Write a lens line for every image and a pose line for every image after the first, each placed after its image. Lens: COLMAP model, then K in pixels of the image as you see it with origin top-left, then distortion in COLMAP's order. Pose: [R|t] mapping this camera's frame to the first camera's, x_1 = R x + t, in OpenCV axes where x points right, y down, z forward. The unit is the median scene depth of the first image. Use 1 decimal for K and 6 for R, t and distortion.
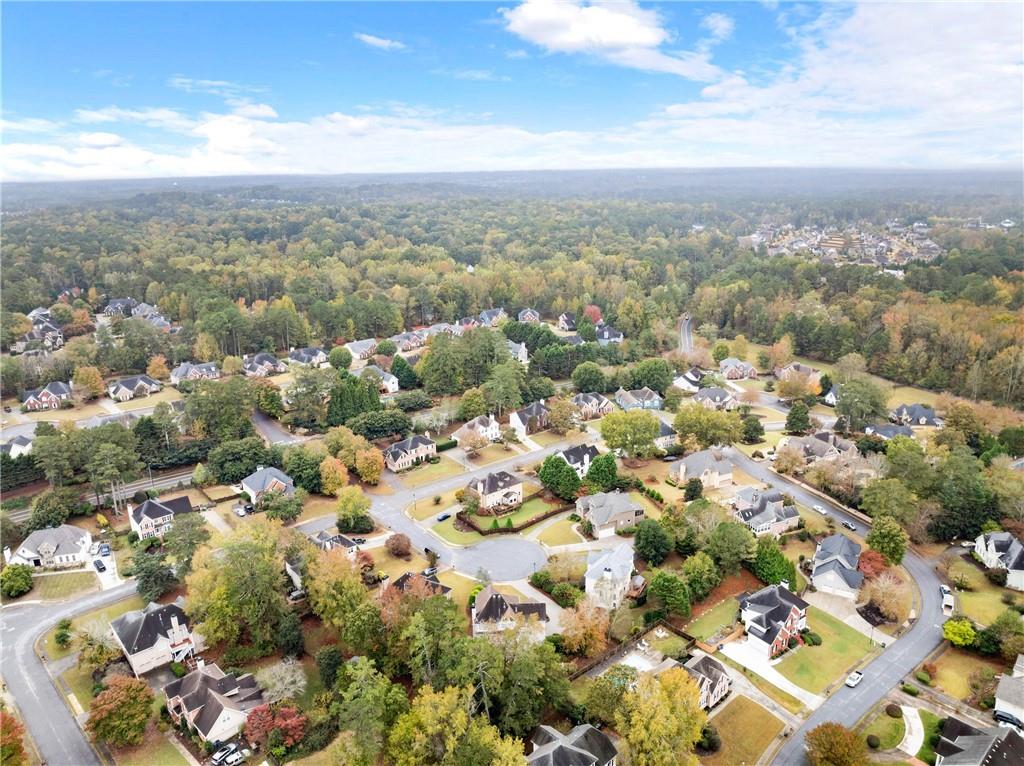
lens RADIAL K [[715.3, 0, 512.5], [0, 715.3, 381.3], [0, 0, 1]] dist [-0.064514, 0.025304]
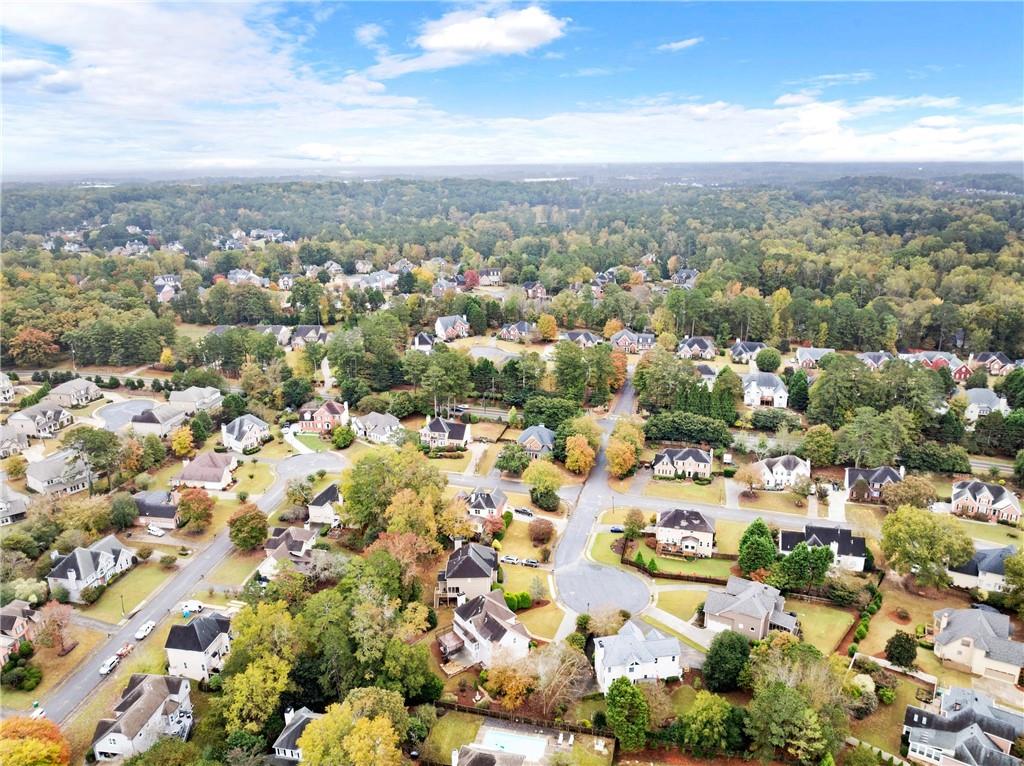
lens RADIAL K [[715.3, 0, 512.5], [0, 715.3, 381.3], [0, 0, 1]] dist [-0.064514, 0.025304]
pose [[0.576000, 0.257187, -0.775937, 0.502317], [-0.234742, 0.961278, 0.144363, -0.102227], [0.783019, 0.098992, 0.614069, 0.287852]]
